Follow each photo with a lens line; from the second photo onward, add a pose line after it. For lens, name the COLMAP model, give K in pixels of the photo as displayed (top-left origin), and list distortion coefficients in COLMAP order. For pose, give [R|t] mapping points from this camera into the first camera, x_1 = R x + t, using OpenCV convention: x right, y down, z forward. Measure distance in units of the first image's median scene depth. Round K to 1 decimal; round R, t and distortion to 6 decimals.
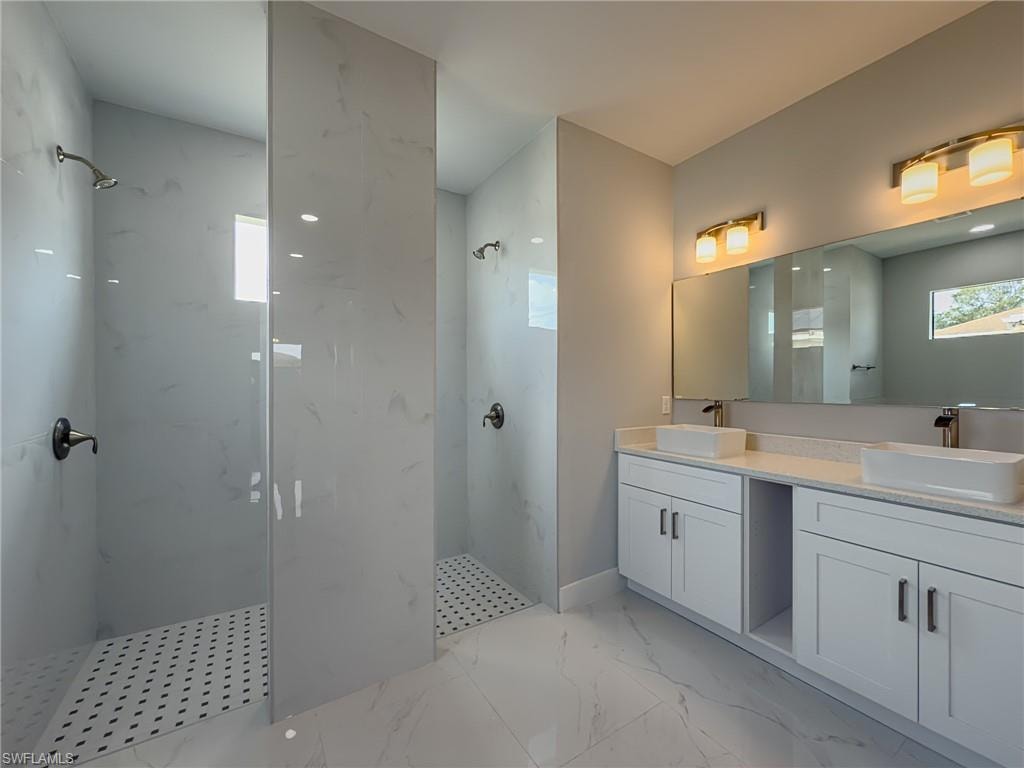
lens RADIAL K [[410.8, 0, 510.3], [0, 410.8, 387.7], [0, 0, 1]] dist [-0.001735, -0.000411]
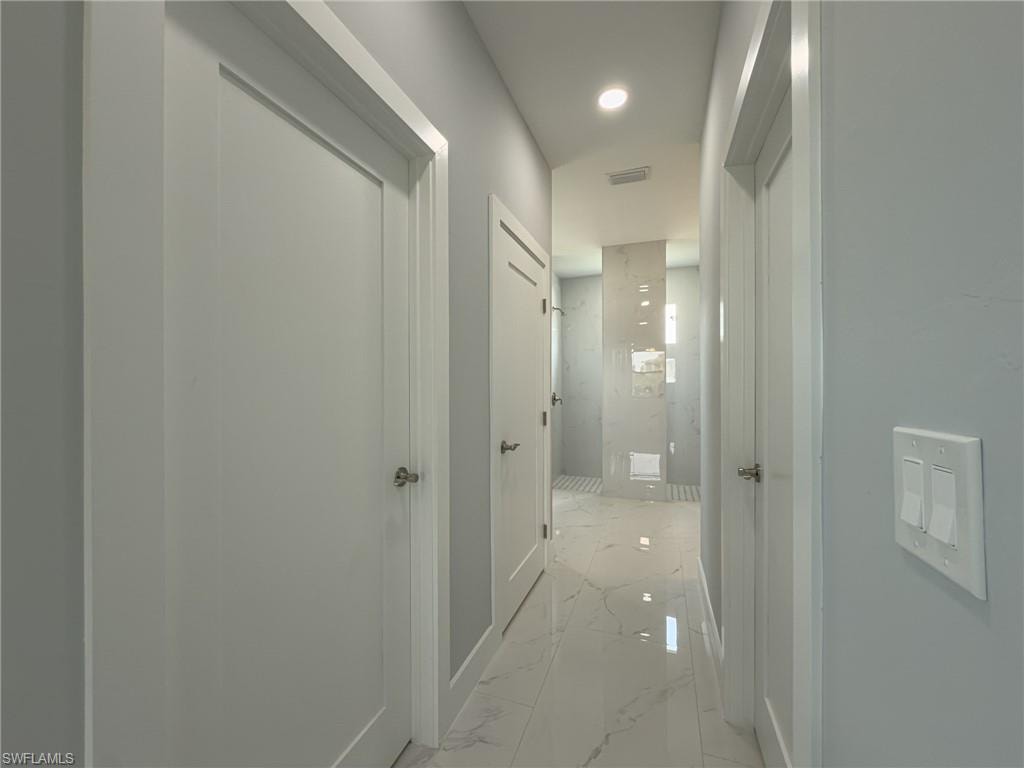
lens RADIAL K [[410.8, 0, 517.3], [0, 410.8, 385.1], [0, 0, 1]] dist [-0.001735, -0.000411]
pose [[0.619545, -0.001832, -0.784959, 1.162349], [-0.000564, 0.999996, -0.002779, 0.025263], [0.784961, 0.002165, 0.619541, -1.130846]]
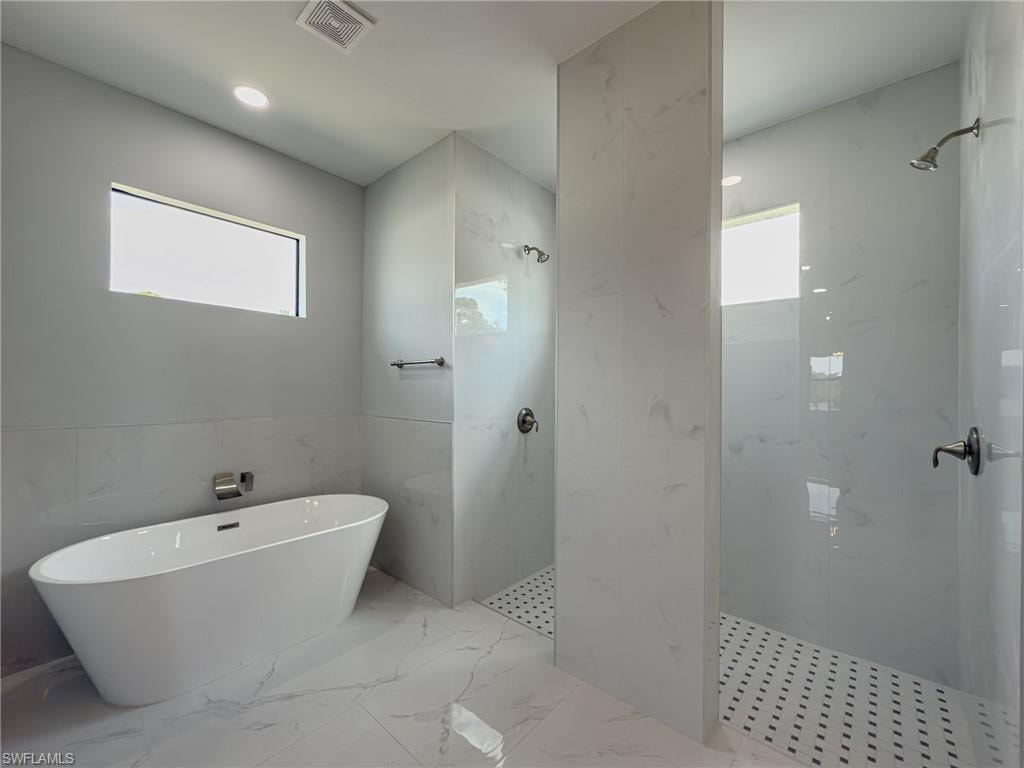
lens RADIAL K [[410.8, 0, 502.5], [0, 410.8, 390.0], [0, 0, 1]] dist [-0.001735, -0.000411]
pose [[0.279039, 0.006084, -0.960260, 0.475205], [-0.014532, 0.999892, 0.002112, -0.002343], [0.960170, 0.013365, 0.279098, 0.432450]]
